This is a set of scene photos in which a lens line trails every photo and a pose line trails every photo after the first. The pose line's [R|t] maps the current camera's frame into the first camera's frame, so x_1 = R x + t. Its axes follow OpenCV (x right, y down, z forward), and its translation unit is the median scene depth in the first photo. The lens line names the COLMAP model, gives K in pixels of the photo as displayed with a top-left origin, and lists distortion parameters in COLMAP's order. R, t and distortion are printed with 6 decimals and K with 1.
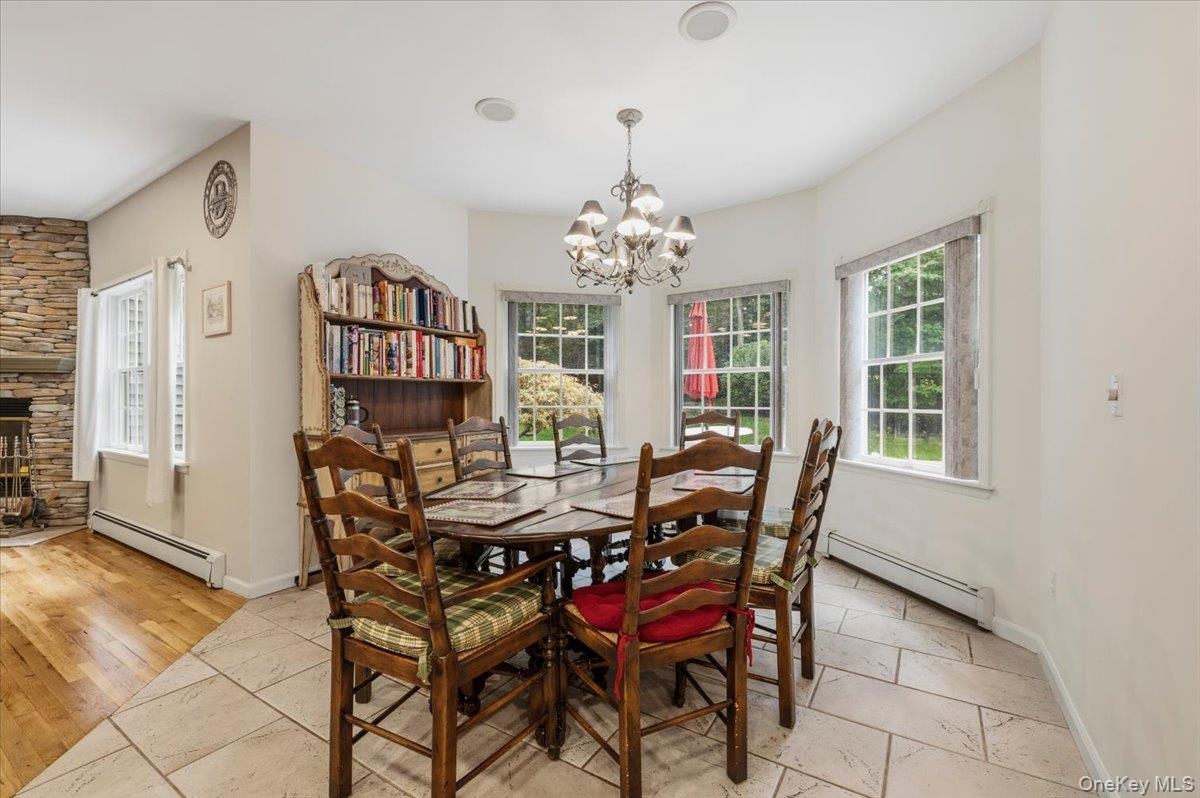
lens RADIAL K [[516.6, 0, 596.8], [0, 516.6, 394.9], [0, 0, 1]] dist [0.003444, -0.001159]
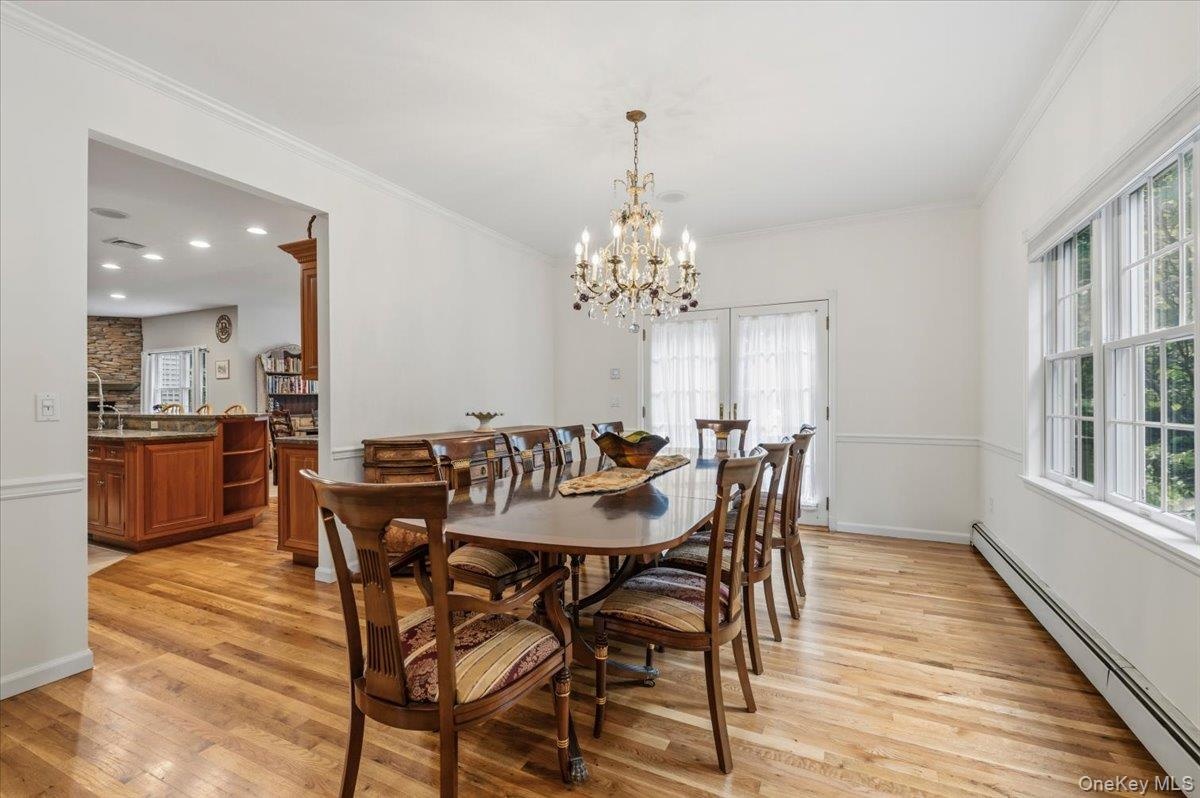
lens RADIAL K [[516.6, 0, 604.8], [0, 516.6, 402.3], [0, 0, 1]] dist [0.003444, -0.001159]
pose [[0.992280, -0.003035, 0.123981, 0.869336], [0.001502, 0.999921, 0.012458, -0.020416], [-0.124009, -0.012176, 0.992206, -1.842030]]
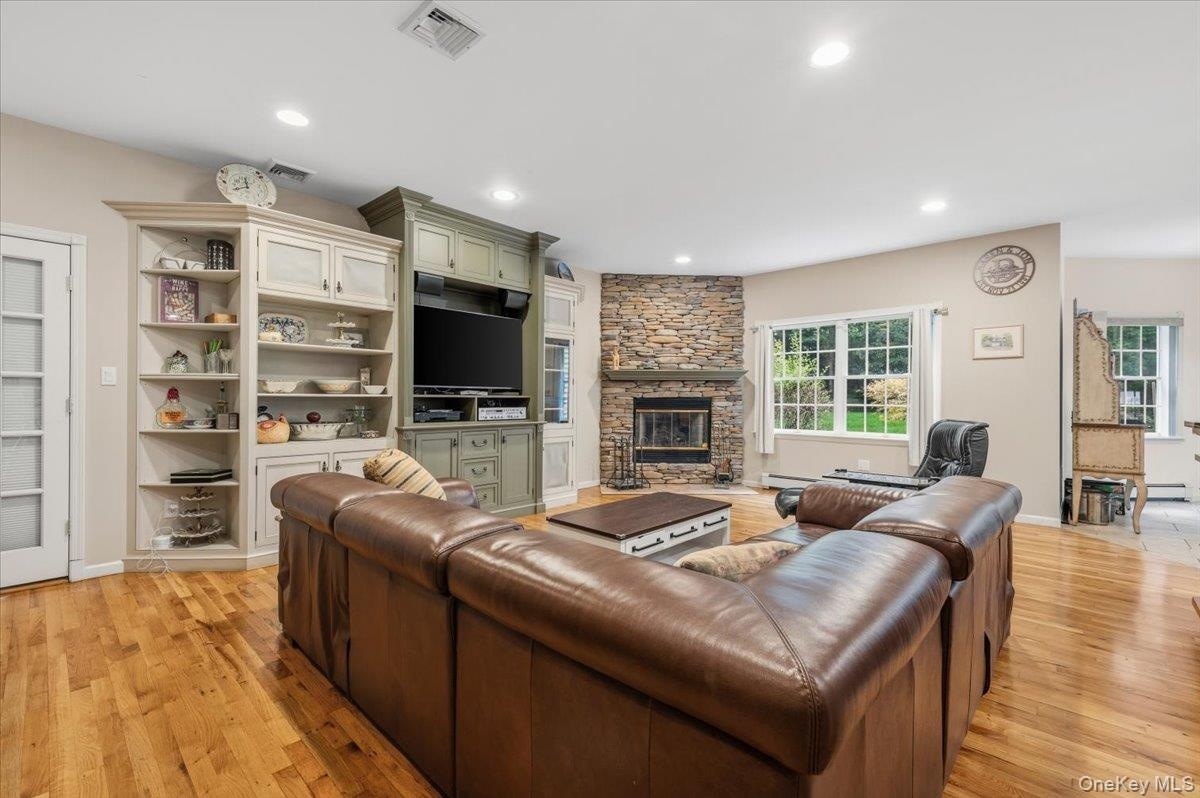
lens RADIAL K [[516.6, 0, 599.5], [0, 516.6, 401.8], [0, 0, 1]] dist [0.003444, -0.001159]
pose [[0.985716, 0.002484, -0.168399, -1.567841], [-0.000696, 0.999943, 0.010680, 0.003797], [0.168416, -0.010410, 0.985661, -0.703040]]
